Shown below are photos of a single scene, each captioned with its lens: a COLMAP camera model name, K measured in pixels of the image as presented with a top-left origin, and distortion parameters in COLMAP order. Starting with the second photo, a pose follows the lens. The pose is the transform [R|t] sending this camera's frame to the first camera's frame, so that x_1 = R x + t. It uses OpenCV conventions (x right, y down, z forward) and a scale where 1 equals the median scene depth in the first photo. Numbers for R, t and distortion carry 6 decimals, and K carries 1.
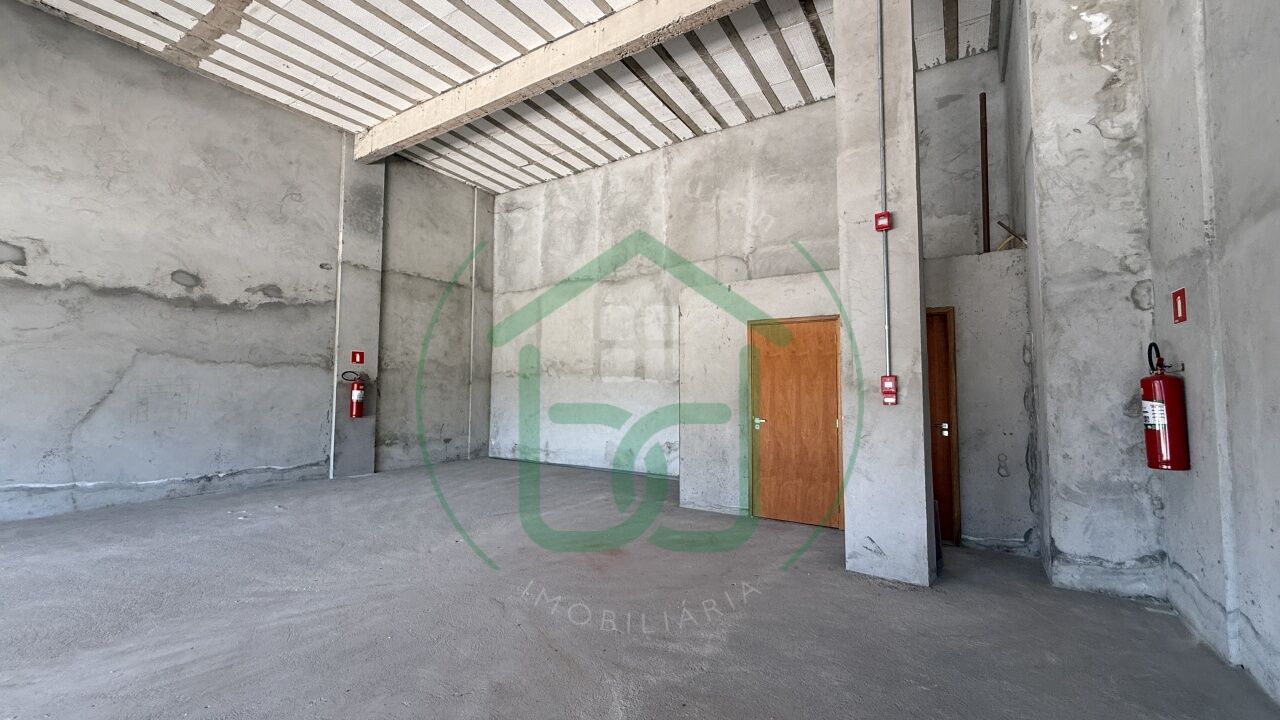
lens RADIAL K [[509.8, 0, 637.4], [0, 509.8, 360.8], [0, 0, 1]] dist [0.000417, -0.000258]
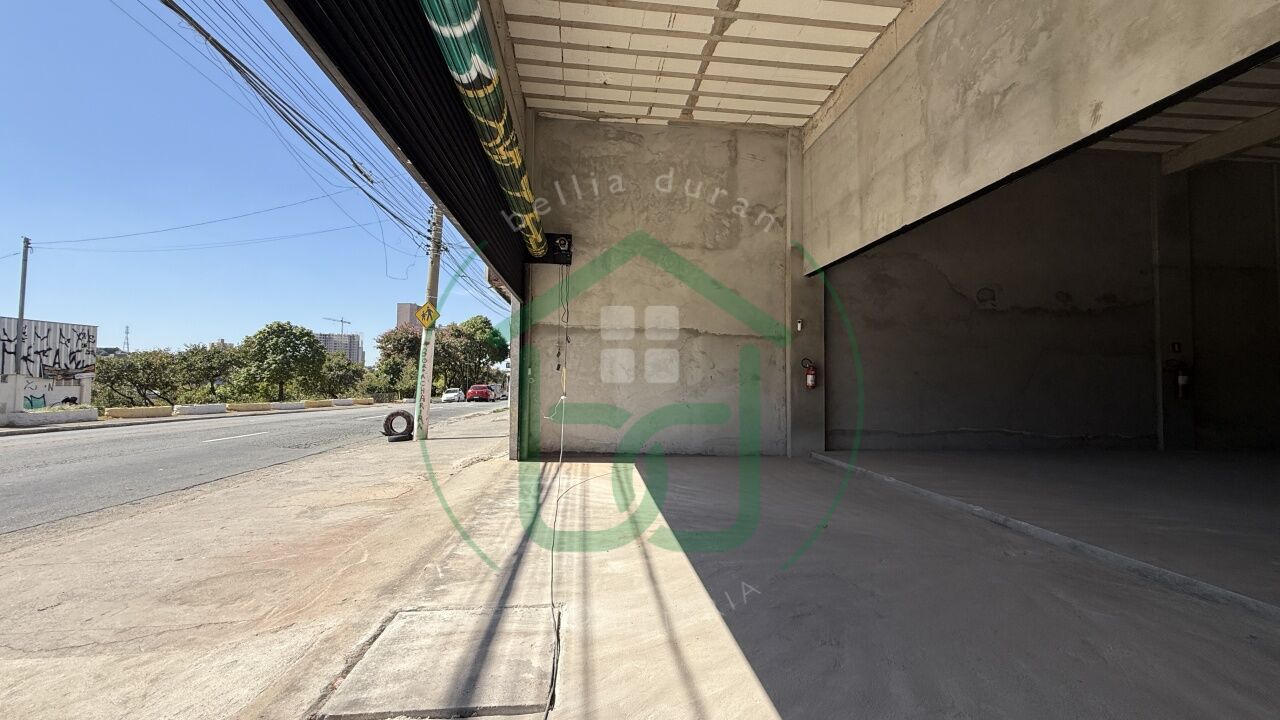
lens RADIAL K [[509.8, 0, 637.9], [0, 509.8, 360.1], [0, 0, 1]] dist [0.000417, -0.000258]
pose [[0.621663, -0.031785, -0.782640, -0.544691], [0.034146, 0.999326, -0.013463, -0.004339], [0.782541, -0.018354, 0.622329, -0.877697]]
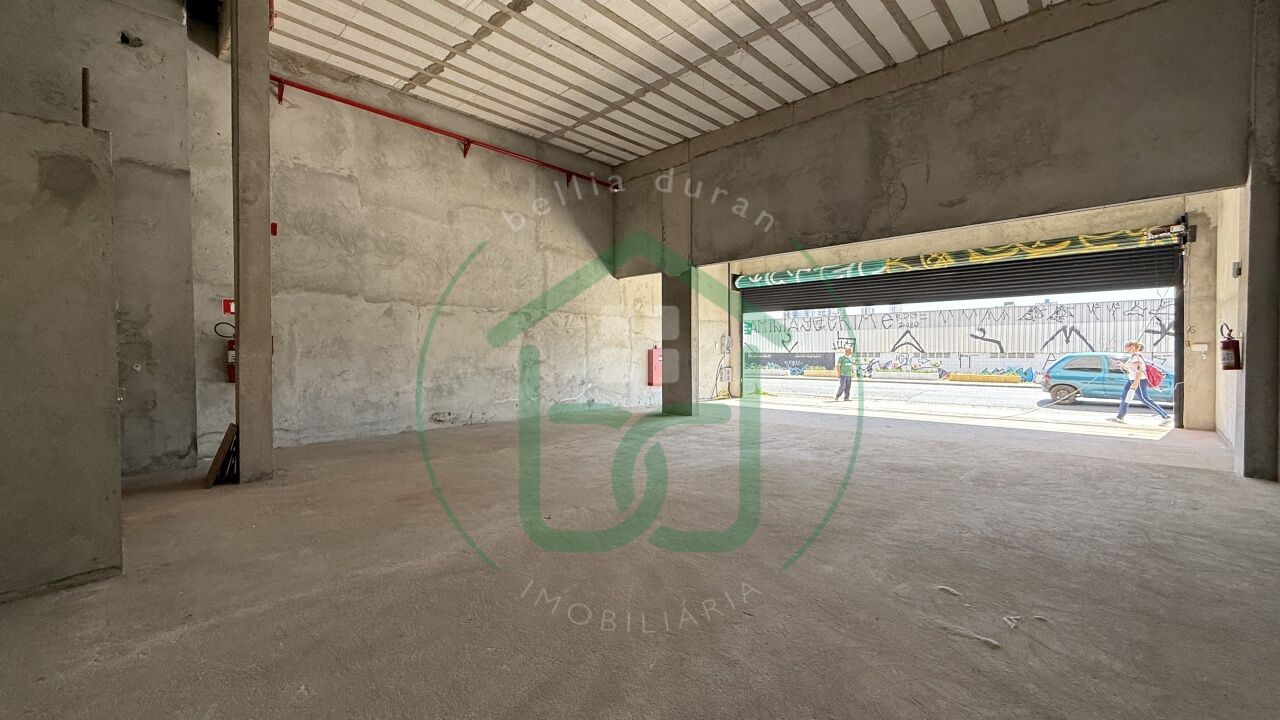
lens RADIAL K [[509.8, 0, 637.3], [0, 509.8, 359.7], [0, 0, 1]] dist [0.000417, -0.000258]
pose [[-0.982771, -0.000403, 0.184827, -0.507202], [-0.006625, 0.999432, -0.033049, 0.087870], [-0.184709, -0.033704, -0.982215, 1.404774]]
